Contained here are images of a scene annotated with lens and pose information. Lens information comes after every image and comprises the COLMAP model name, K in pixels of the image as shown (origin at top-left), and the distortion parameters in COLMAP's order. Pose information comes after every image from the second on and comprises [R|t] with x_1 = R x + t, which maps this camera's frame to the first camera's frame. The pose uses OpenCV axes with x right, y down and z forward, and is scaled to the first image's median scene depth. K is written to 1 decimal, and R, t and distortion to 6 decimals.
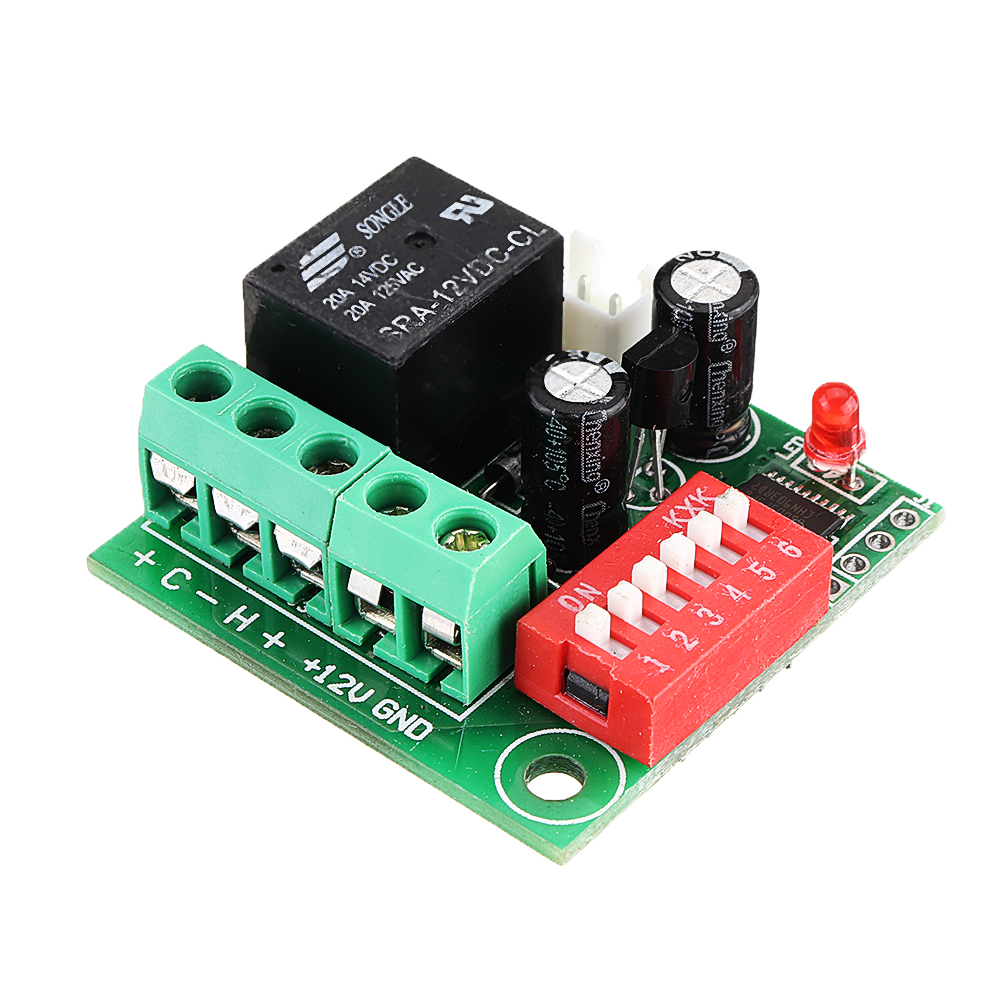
lens RADIAL K [[4007.7, 0, 510.0], [0, 4007.7, 493.4], [0, 0, 1]] dist [-0.049938, 0.000000]
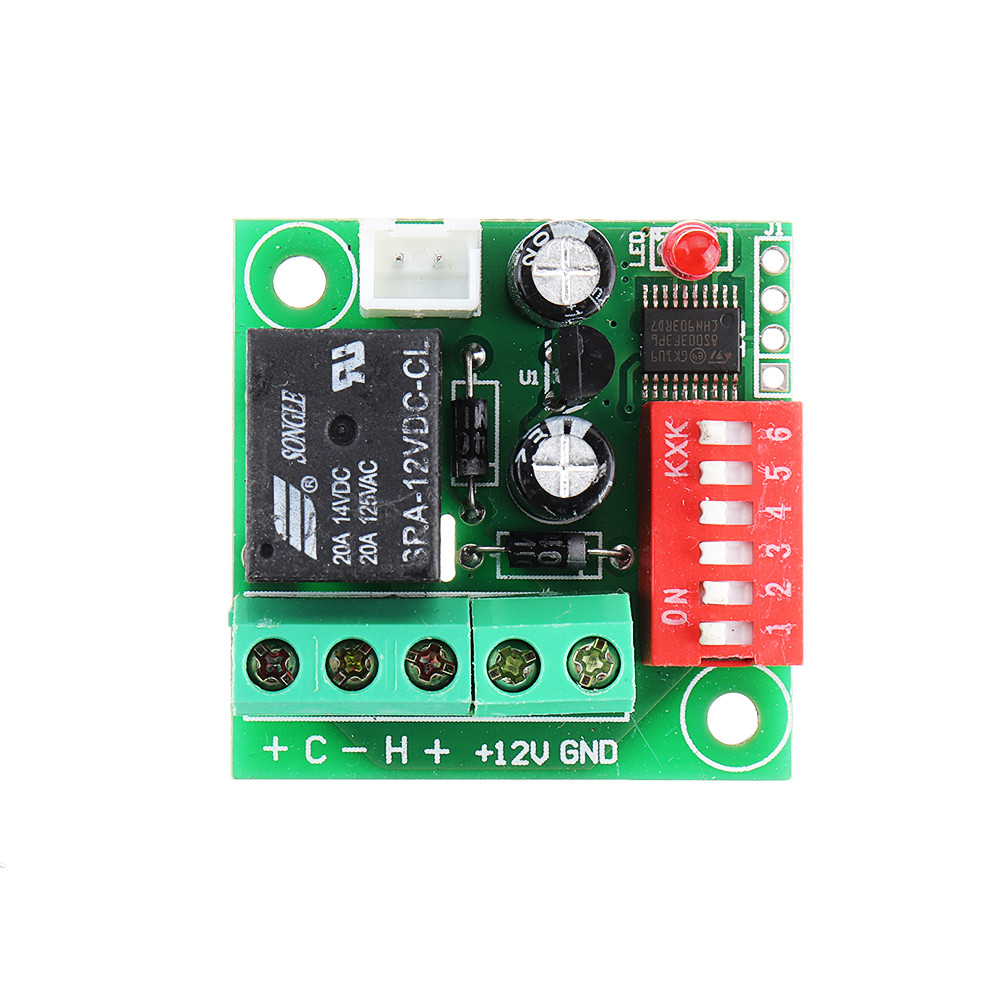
lens RADIAL K [[3669.0, 0, 418.5], [0, 3669.0, 491.8], [0, 0, 1]] dist [0.052260, 0.000000]
pose [[0.769686, -0.638054, 0.021695, -0.038563], [0.416245, 0.527303, 0.740737, -0.758255], [-0.484070, -0.561104, 0.671445, 0.350616]]
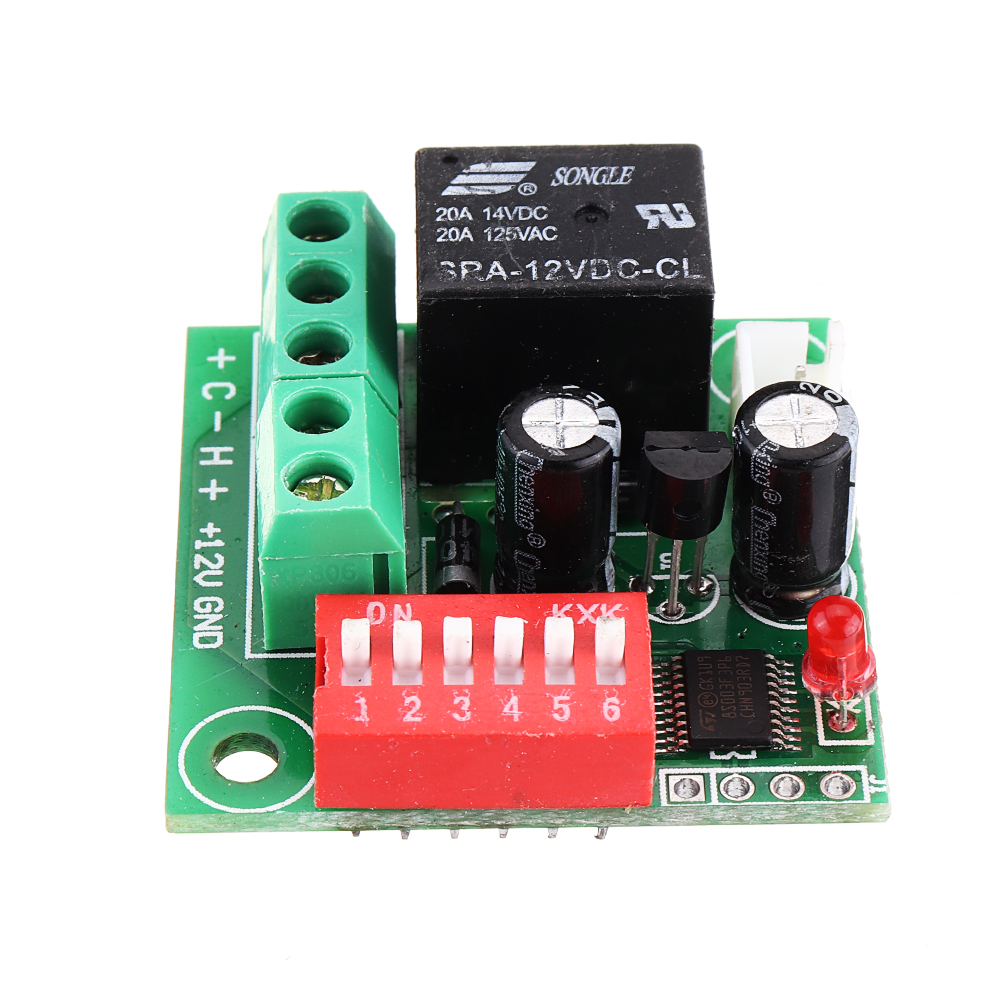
lens RADIAL K [[4216.1, 0, 492.1], [0, 4216.1, 498.6], [0, 0, 1]] dist [0.029424, 0.000000]
pose [[0.656888, 0.525764, -0.540436, 0.511097], [-0.507937, 0.838294, 0.198149, -0.187664], [0.557224, 0.144346, 0.817720, 0.231475]]
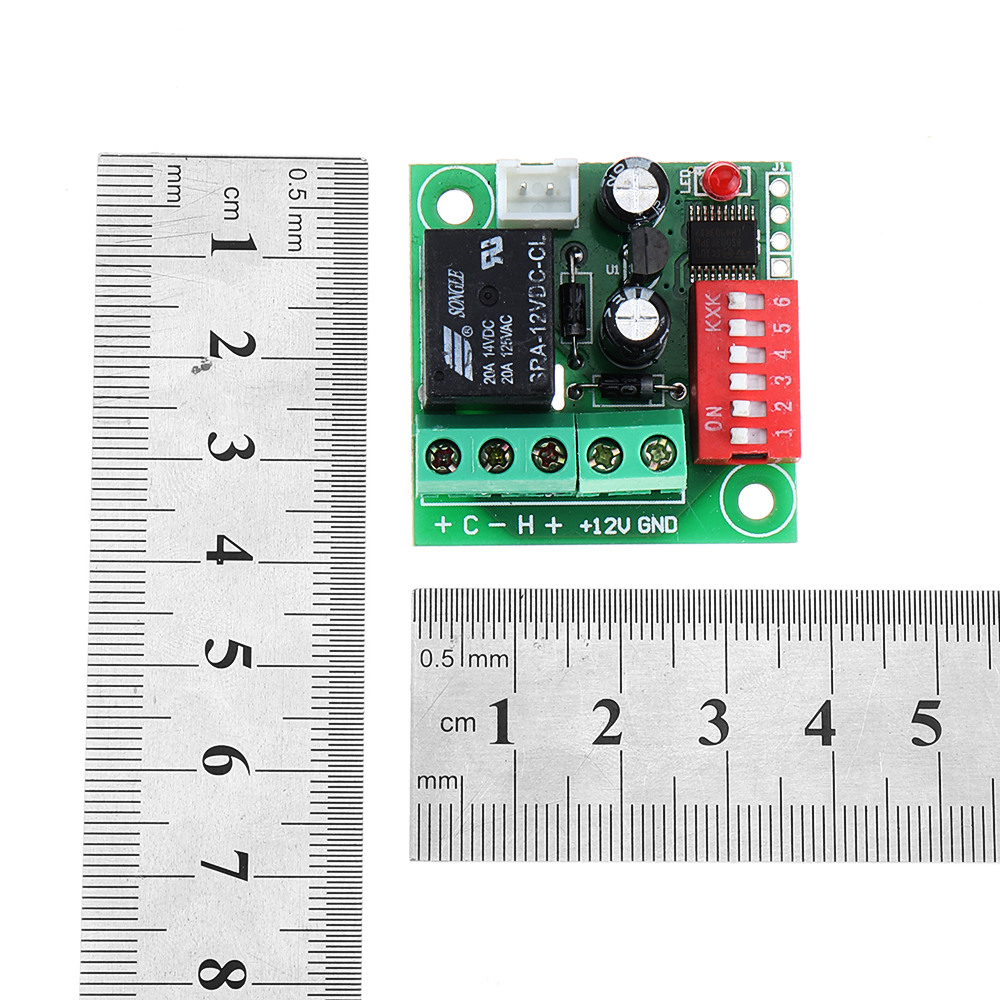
lens RADIAL K [[4774.1, 0, 505.8], [0, 4774.1, 500.8], [0, 0, 1]] dist [0.092345, 0.000000]
pose [[0.760714, -0.646448, 0.058468, -0.179857], [0.421770, 0.560763, 0.712499, -1.355815], [-0.493380, -0.517348, 0.699233, -0.346442]]
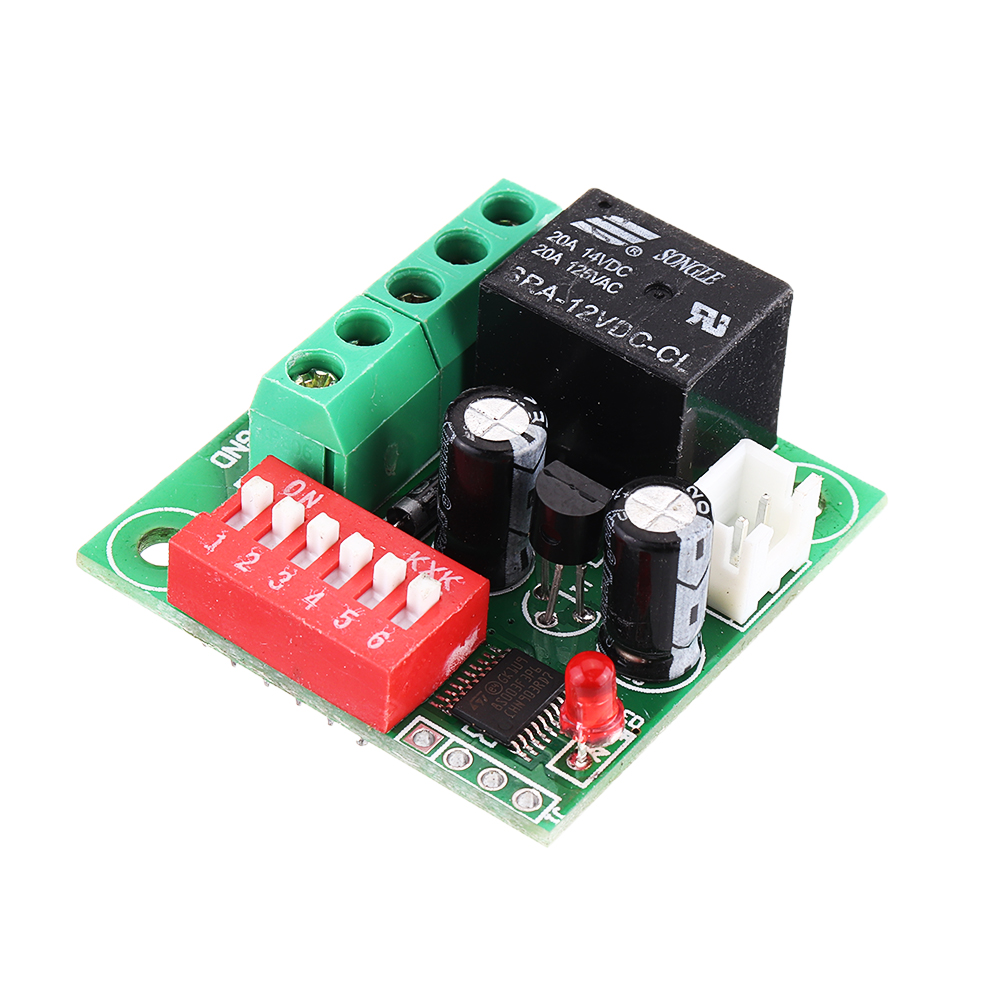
lens RADIAL K [[3669.0, 0, 454.2], [0, 3669.0, 488.8], [0, 0, 1]] dist [0.052260, 0.000000]
pose [[0.044772, 0.691238, -0.721239, 0.705802], [-0.701223, 0.535963, 0.470139, -0.451709], [0.711535, 0.484701, 0.508708, 0.510282]]
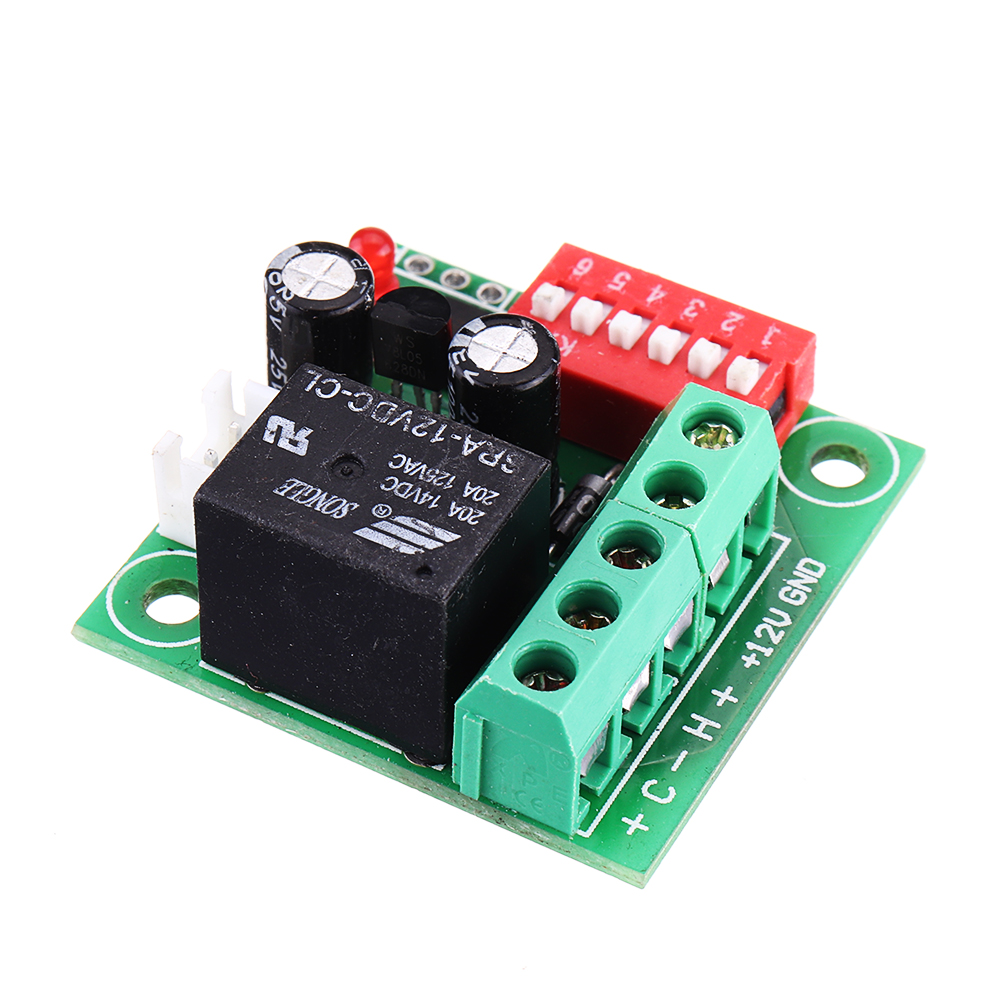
lens RADIAL K [[4007.7, 0, 502.0], [0, 4007.7, 505.3], [0, 0, 1]] dist [-0.049938, 0.000000]
pose [[-0.192056, -0.724986, 0.661445, -0.646848], [0.654091, 0.407903, 0.637009, -0.625257], [-0.731628, 0.554987, 0.395866, 0.627090]]
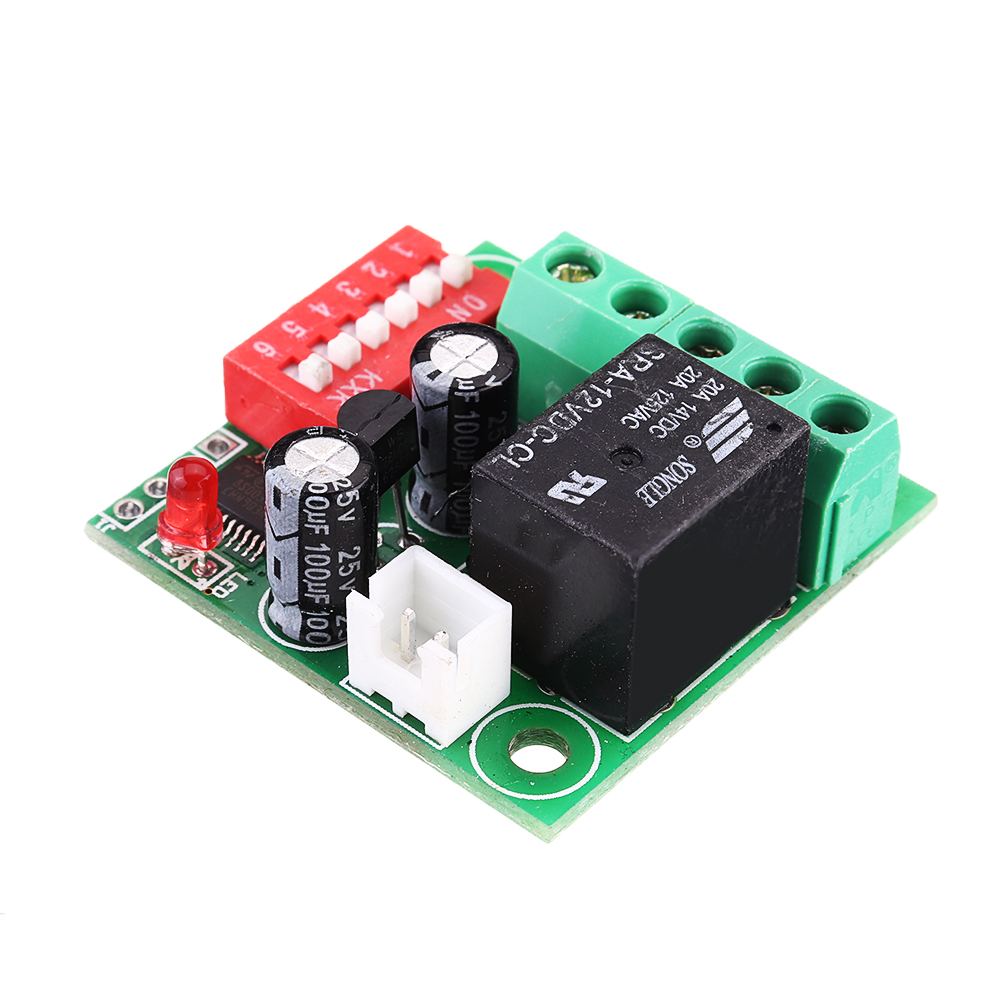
lens RADIAL K [[3669.0, 0, 497.9], [0, 3669.0, 500.5], [0, 0, 1]] dist [0.052260, 0.000000]
pose [[-0.999359, -0.035278, -0.006080, 0.012635], [-0.008664, 0.073565, 0.997253, -0.930120], [-0.034734, 0.996666, -0.073823, 1.089389]]
